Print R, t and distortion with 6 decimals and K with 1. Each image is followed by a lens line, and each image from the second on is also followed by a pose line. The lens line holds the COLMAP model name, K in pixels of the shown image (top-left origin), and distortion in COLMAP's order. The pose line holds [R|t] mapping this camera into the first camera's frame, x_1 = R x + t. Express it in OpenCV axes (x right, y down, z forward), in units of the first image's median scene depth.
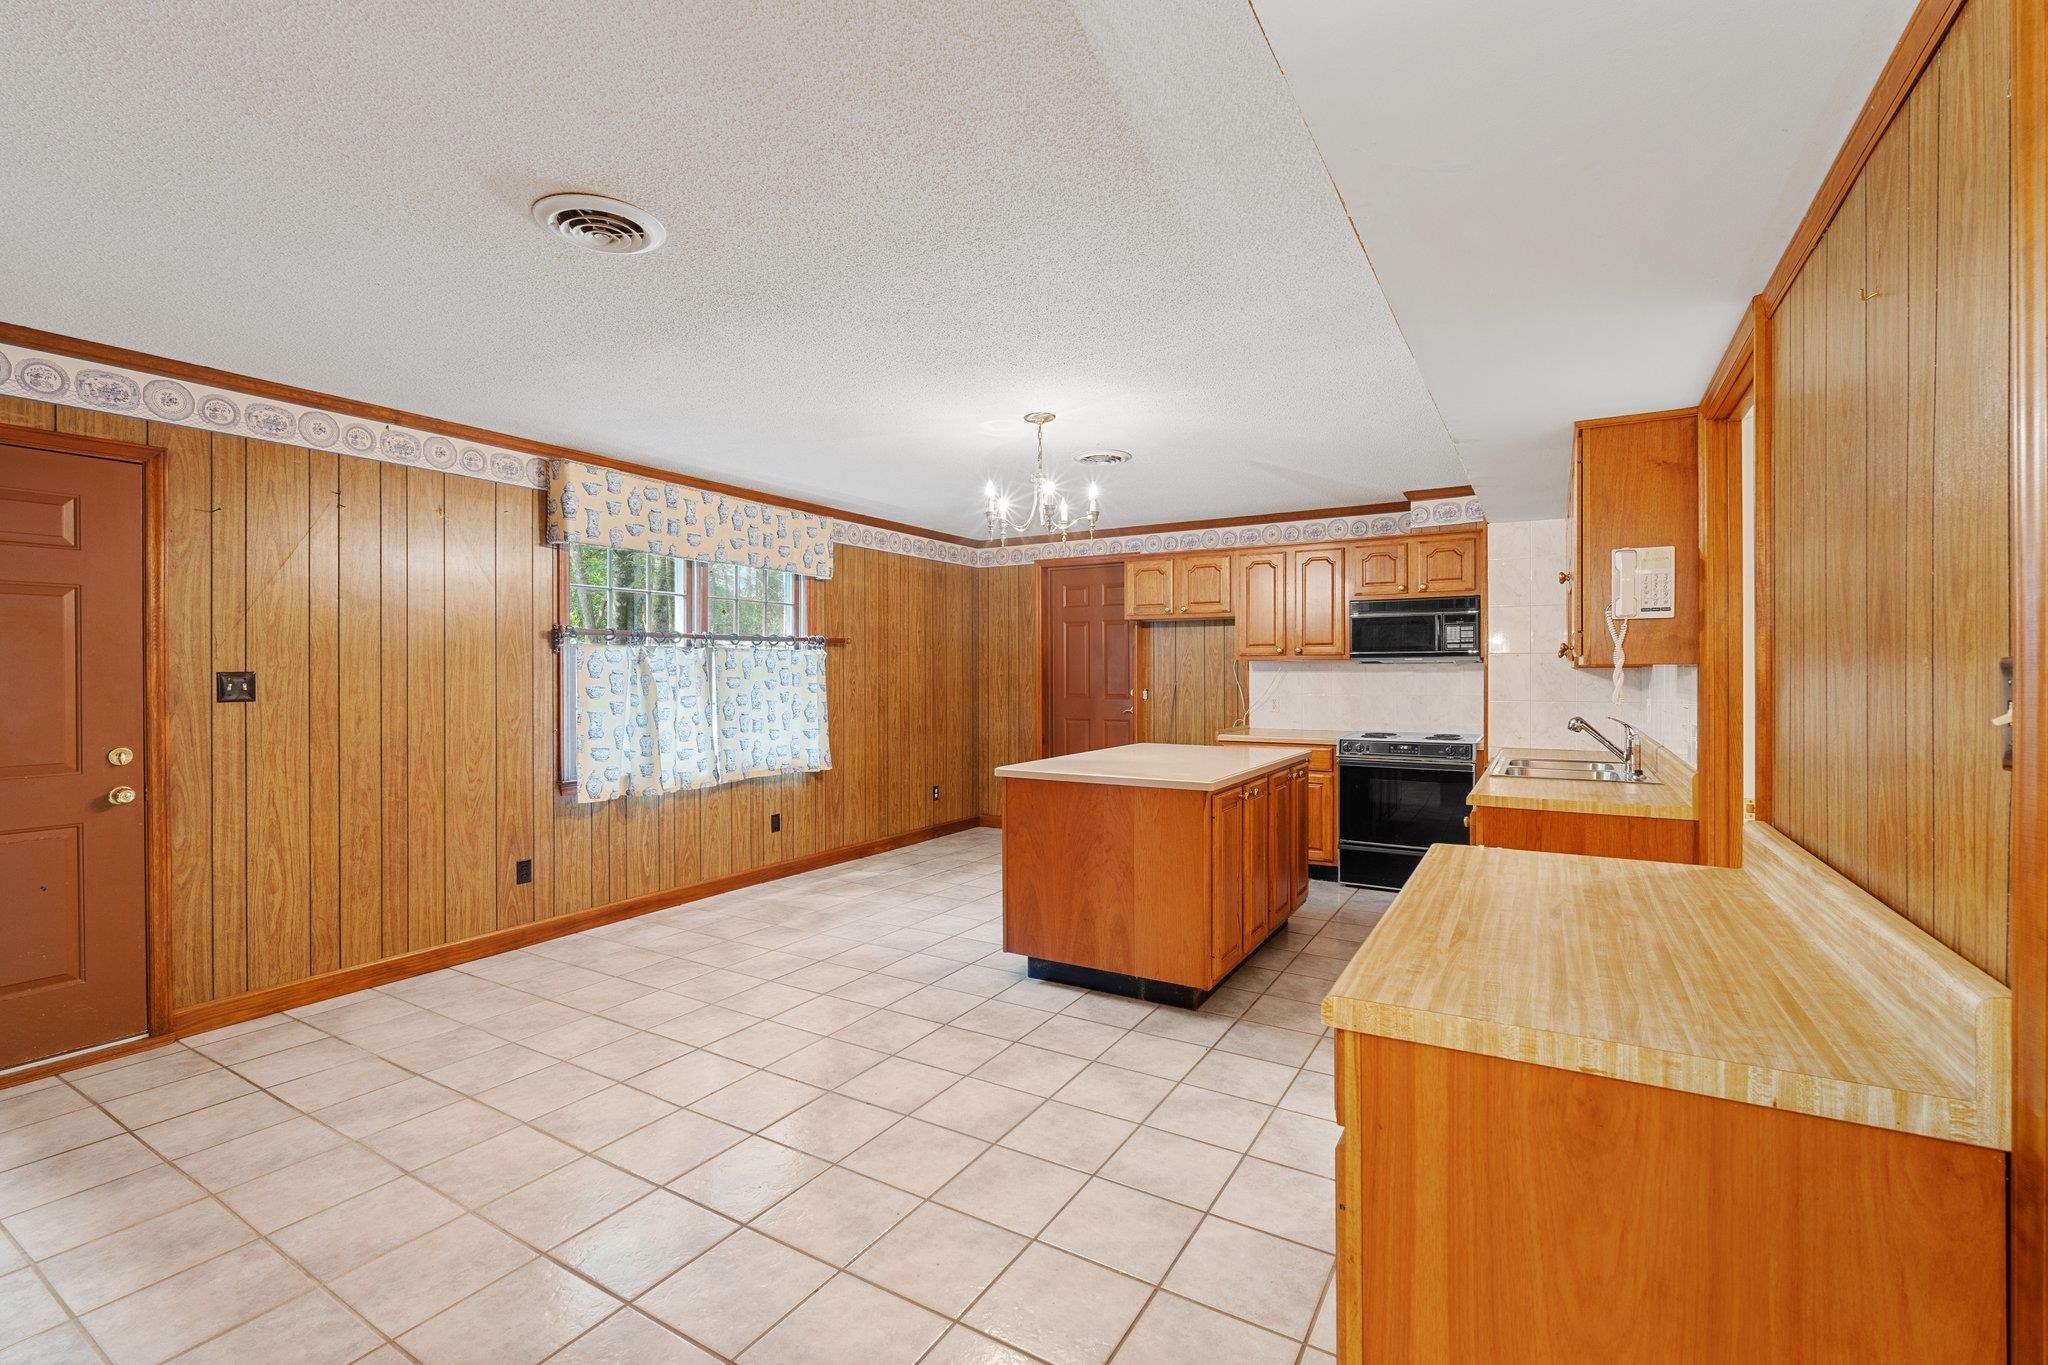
lens RADIAL K [[889.6, 0, 1020.9], [0, 889.6, 679.9], [0, 0, 1]] dist [0.000017, 0.000045]
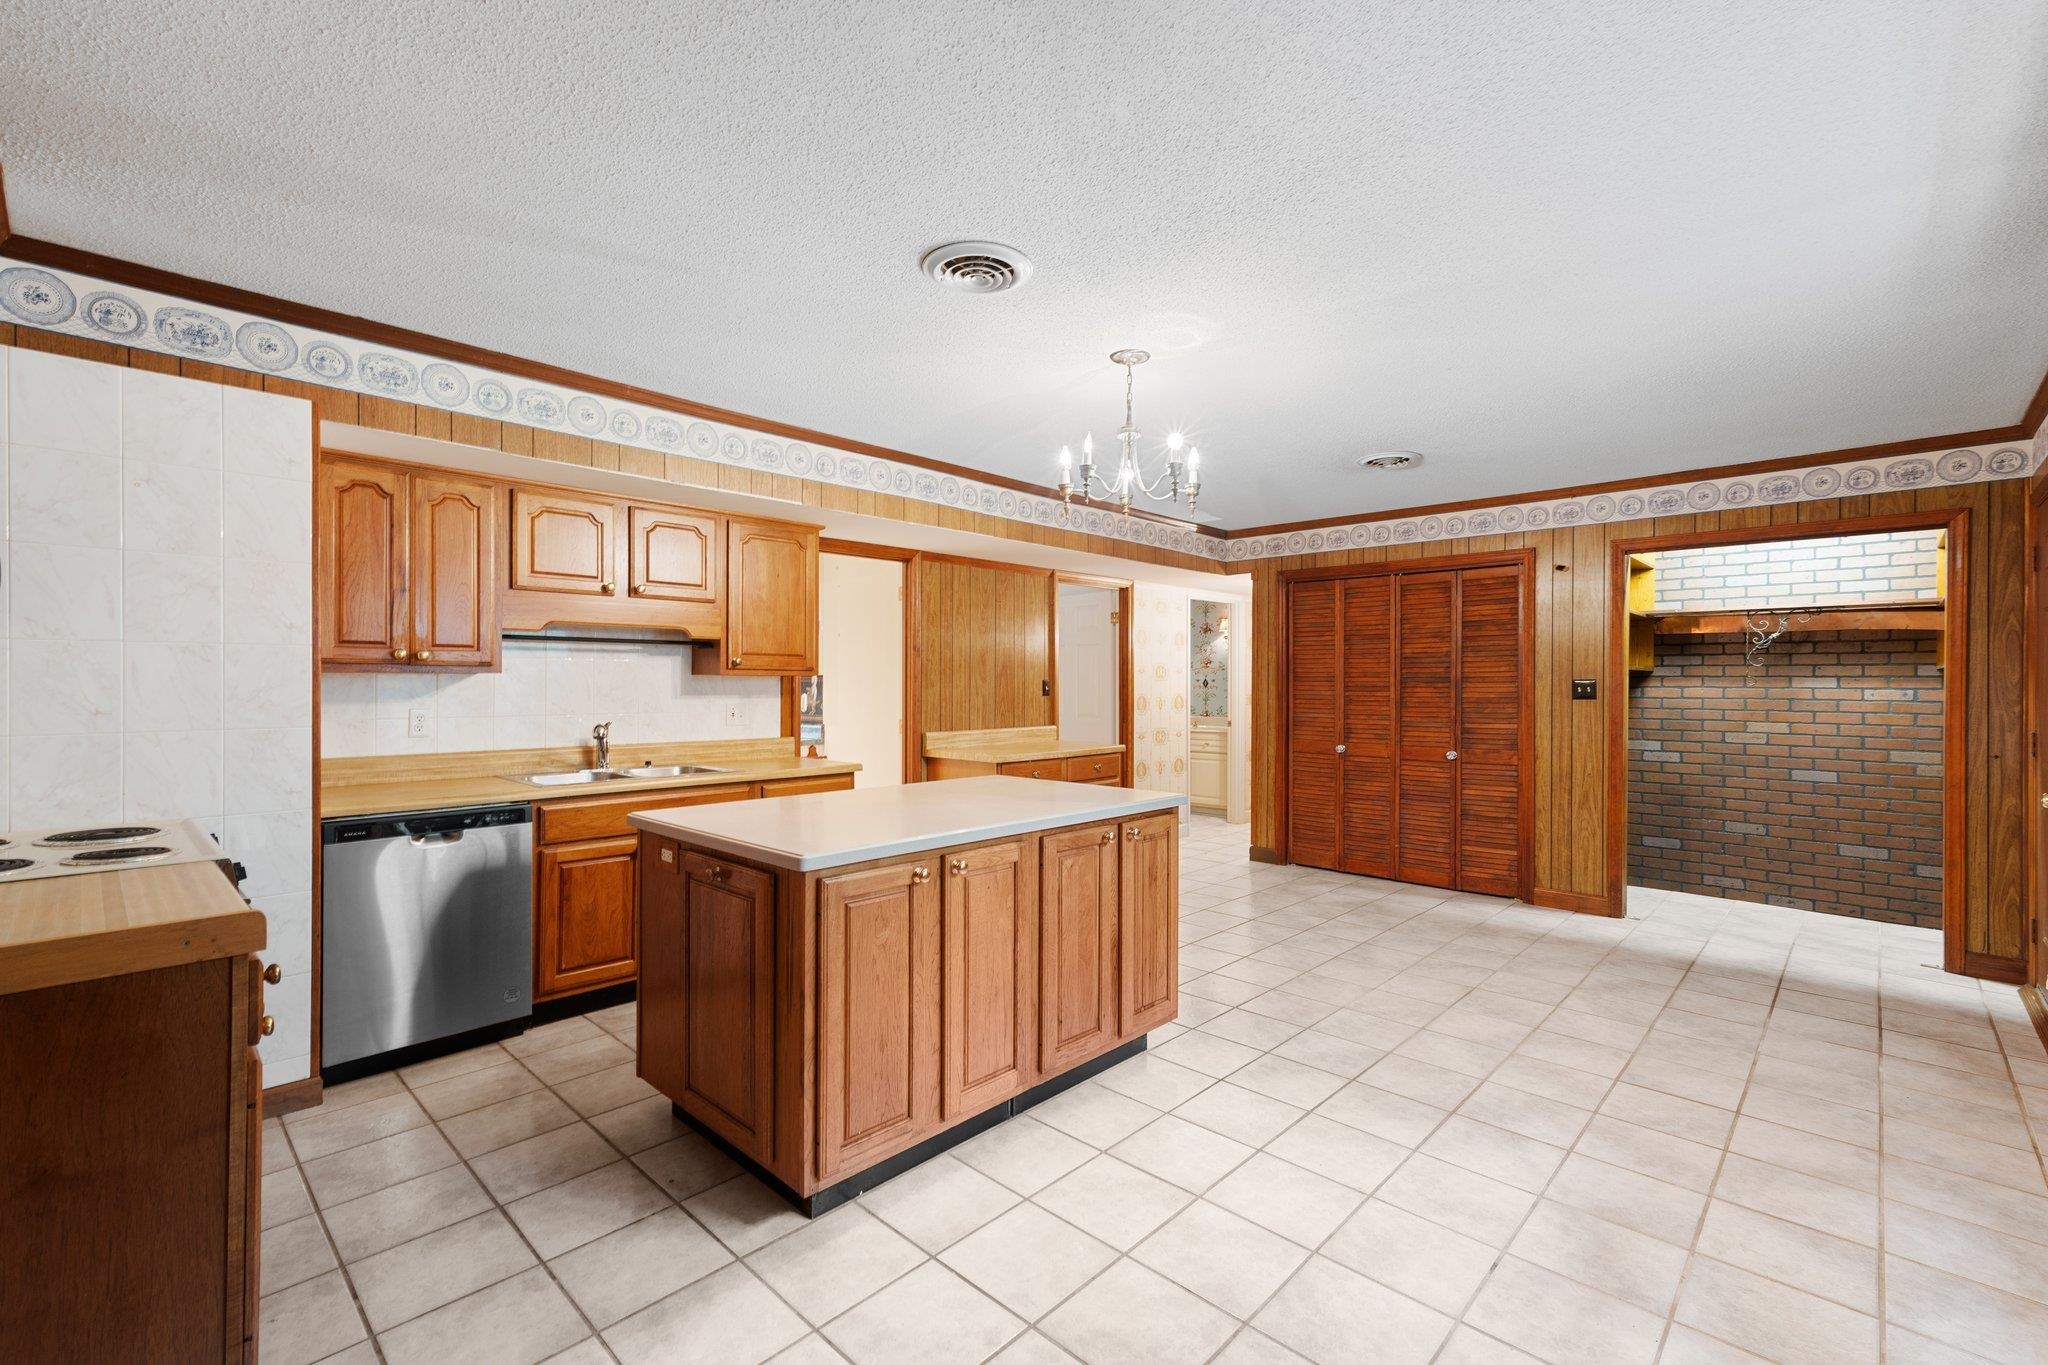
lens RADIAL K [[889.6, 0, 1020.9], [0, 889.6, 679.9], [0, 0, 1]] dist [0.000017, 0.000045]
pose [[-0.975163, -0.002722, 0.221473, -0.042204], [-0.001975, 0.999992, 0.003593, -0.008514], [-0.221481, 0.003066, -0.975160, 1.295790]]
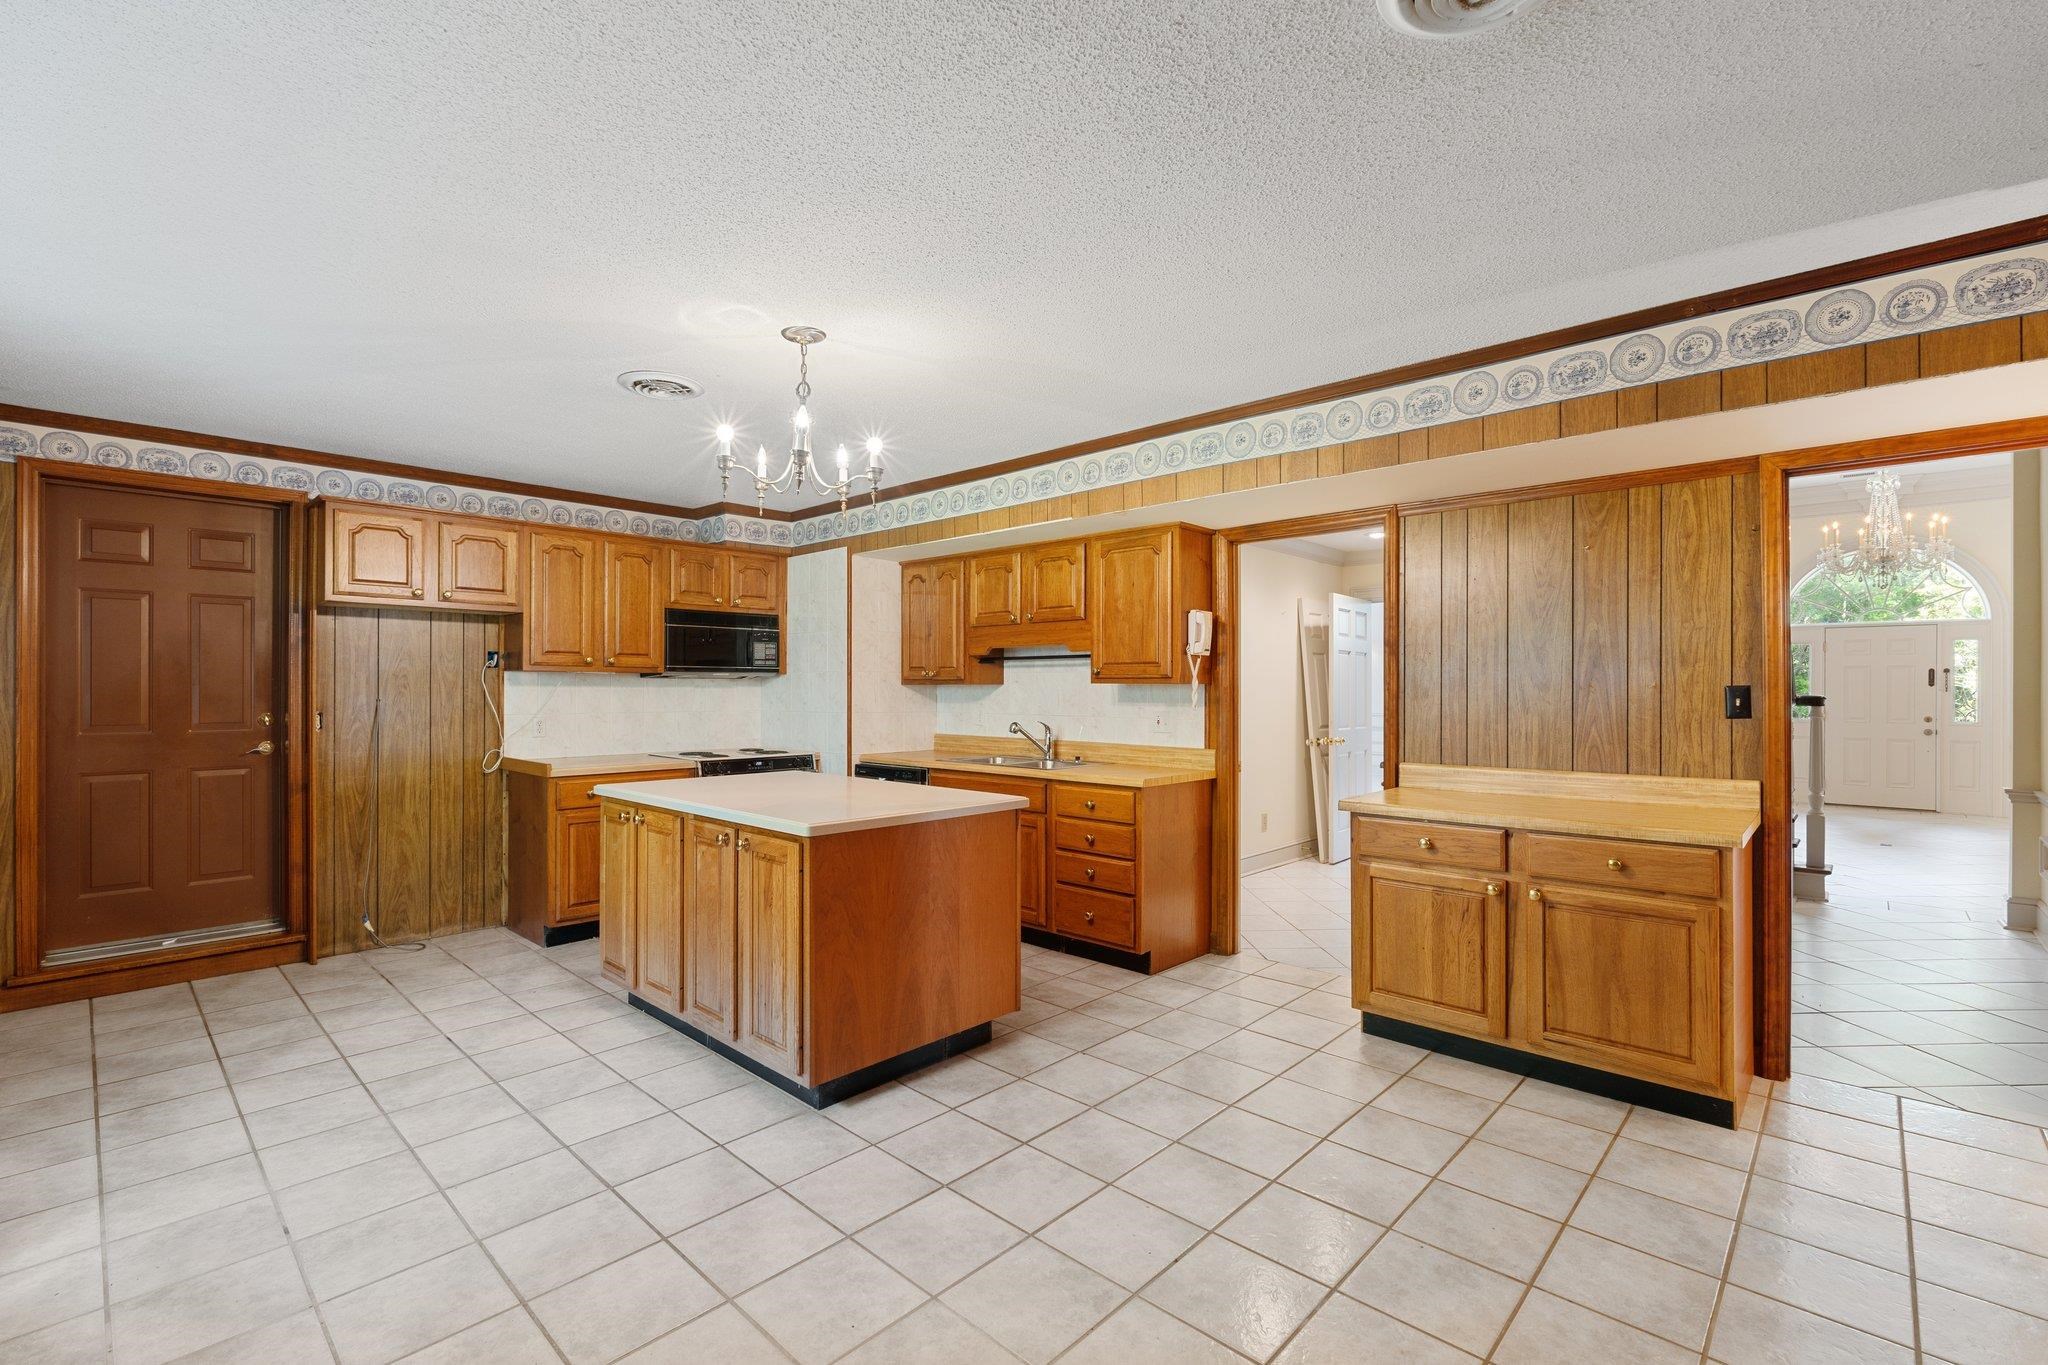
lens RADIAL K [[899.4, 0, 1021.5], [0, 899.4, 685.6], [0, 0, 1]] dist [-0.010064, -0.000122]
pose [[0.216055, 0.003993, 0.976373, -0.471774], [0.005492, 0.999971, -0.005305, -0.003603], [-0.976366, 0.006508, 0.216027, 0.482389]]
